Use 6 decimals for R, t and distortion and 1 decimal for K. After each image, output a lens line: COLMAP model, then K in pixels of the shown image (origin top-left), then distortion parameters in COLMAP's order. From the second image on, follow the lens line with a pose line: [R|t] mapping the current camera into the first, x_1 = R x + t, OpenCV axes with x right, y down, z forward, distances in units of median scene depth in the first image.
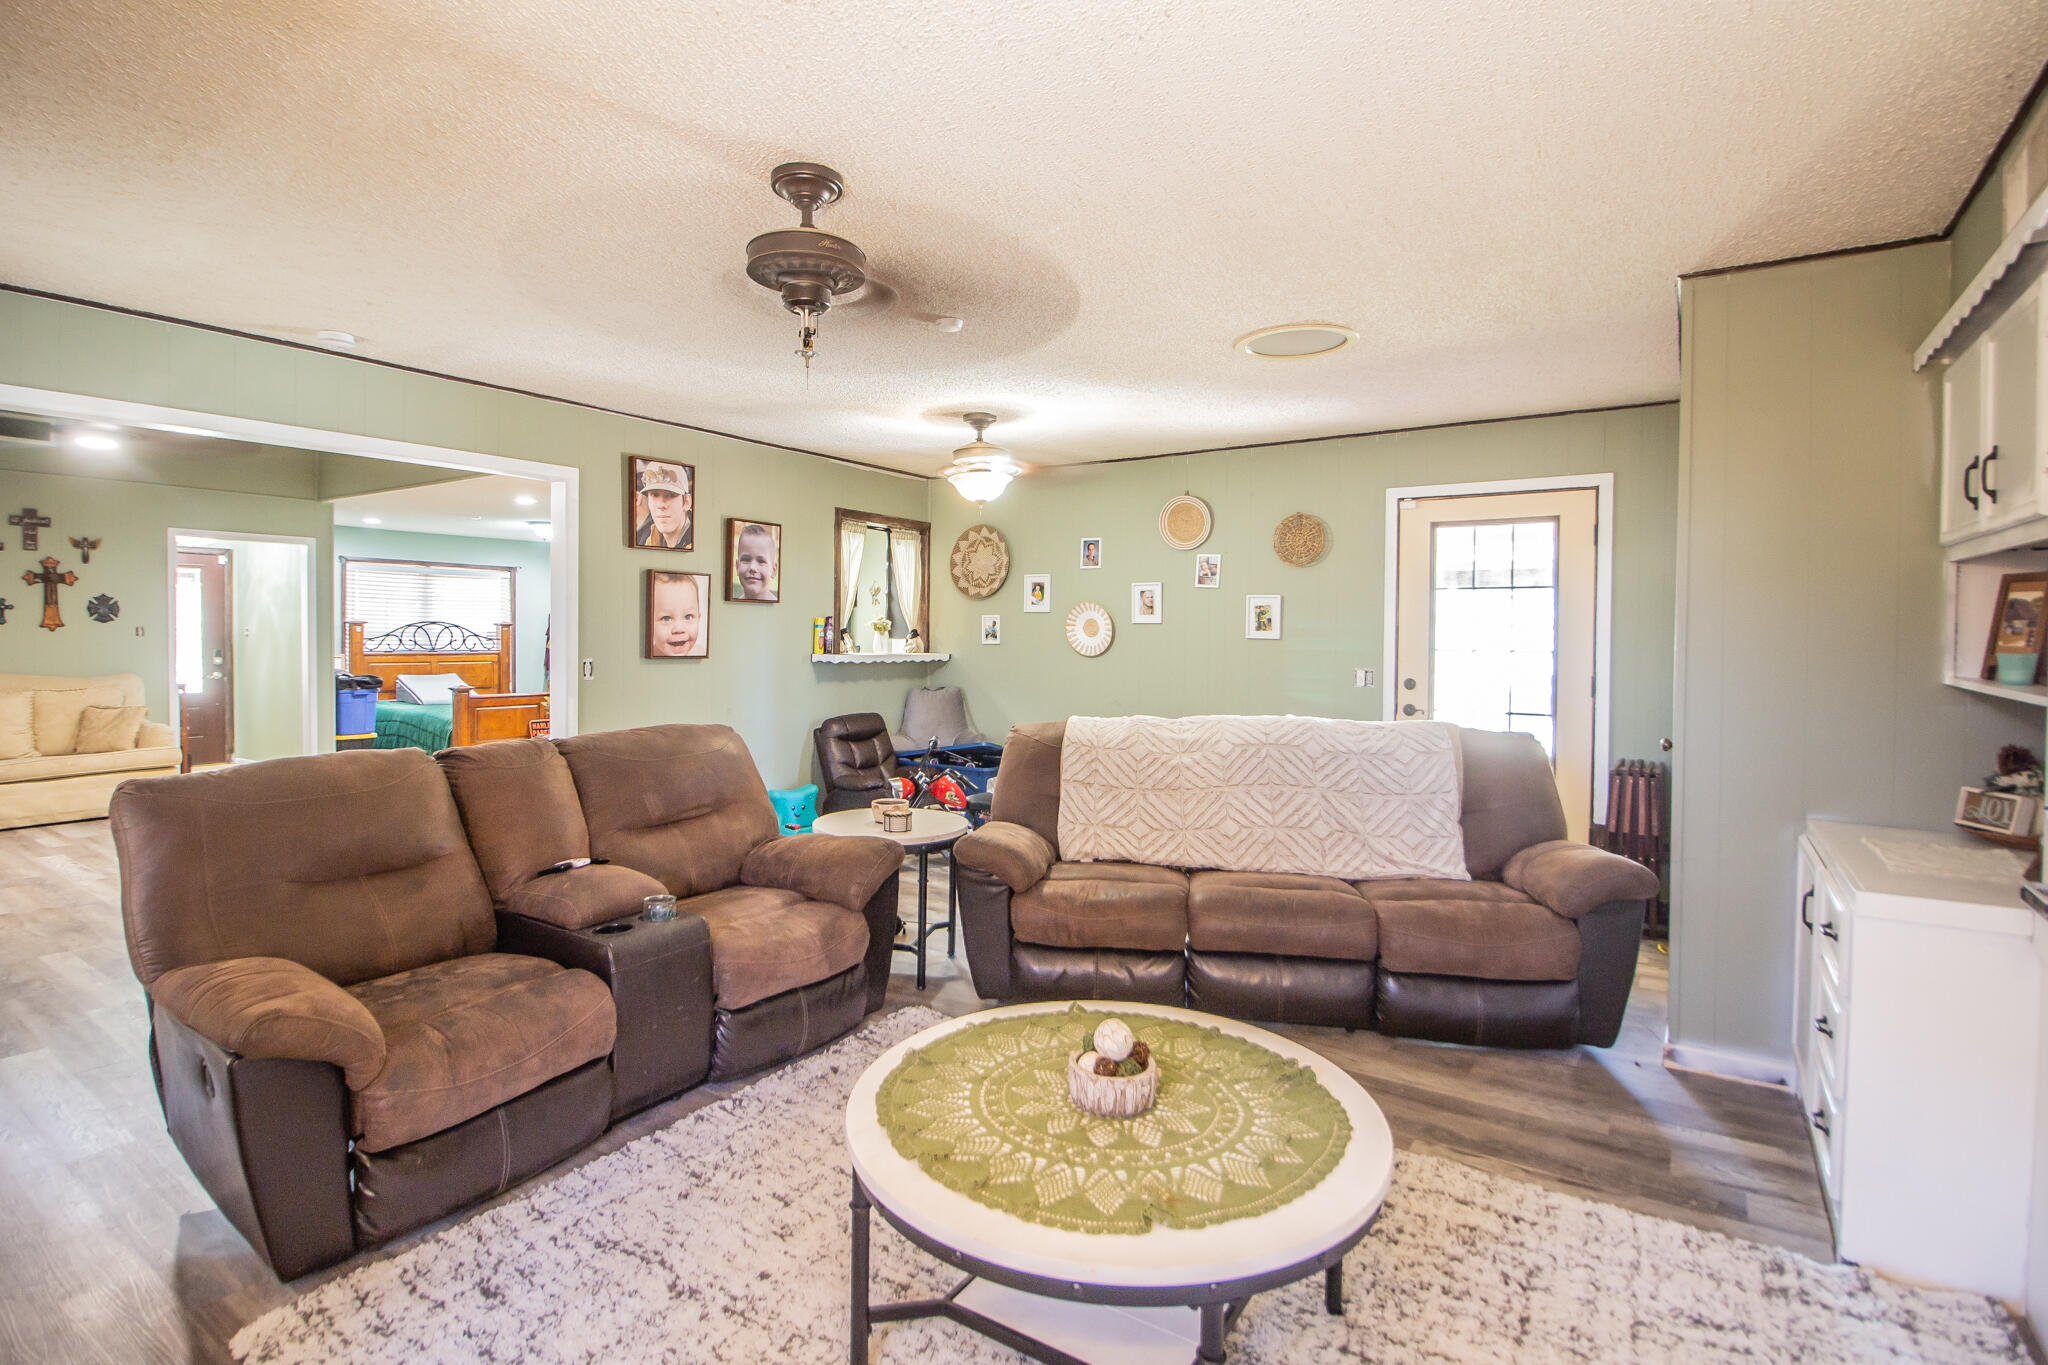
lens RADIAL K [[981.1, 0, 1018.1], [0, 981.1, 659.6], [0, 0, 1]] dist [-0.000316, -0.000221]
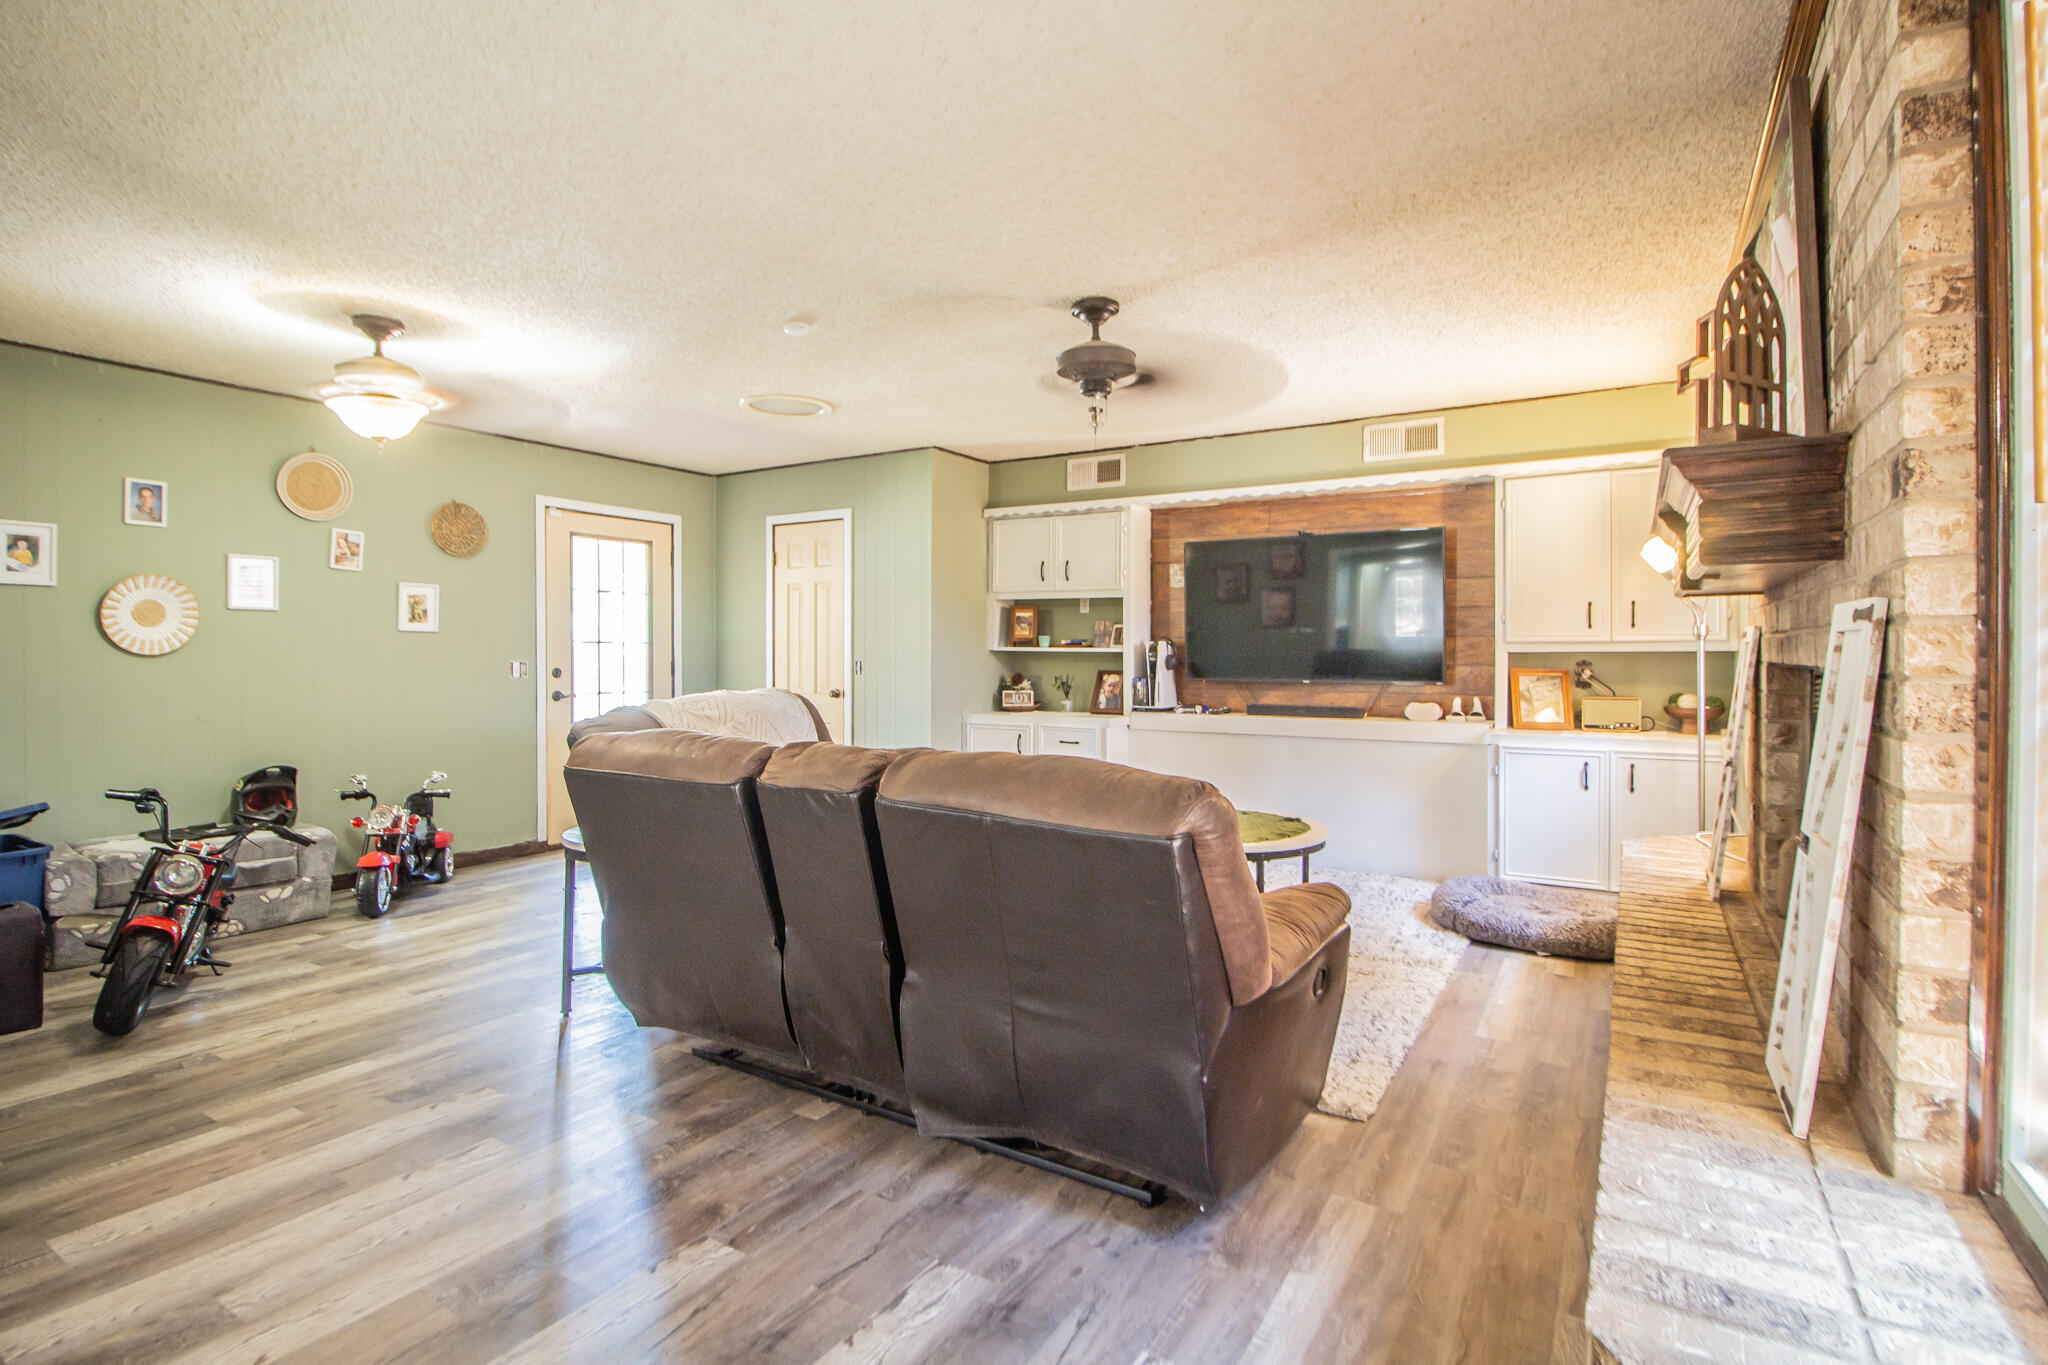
lens RADIAL K [[981.1, 0, 1018.1], [0, 981.1, 659.6], [0, 0, 1]] dist [-0.000316, -0.000221]
pose [[-0.023839, -0.013783, 0.999621, -0.732052], [0.029695, 0.999454, 0.014489, 0.009023], [-0.999275, 0.030029, -0.023417, 0.499266]]
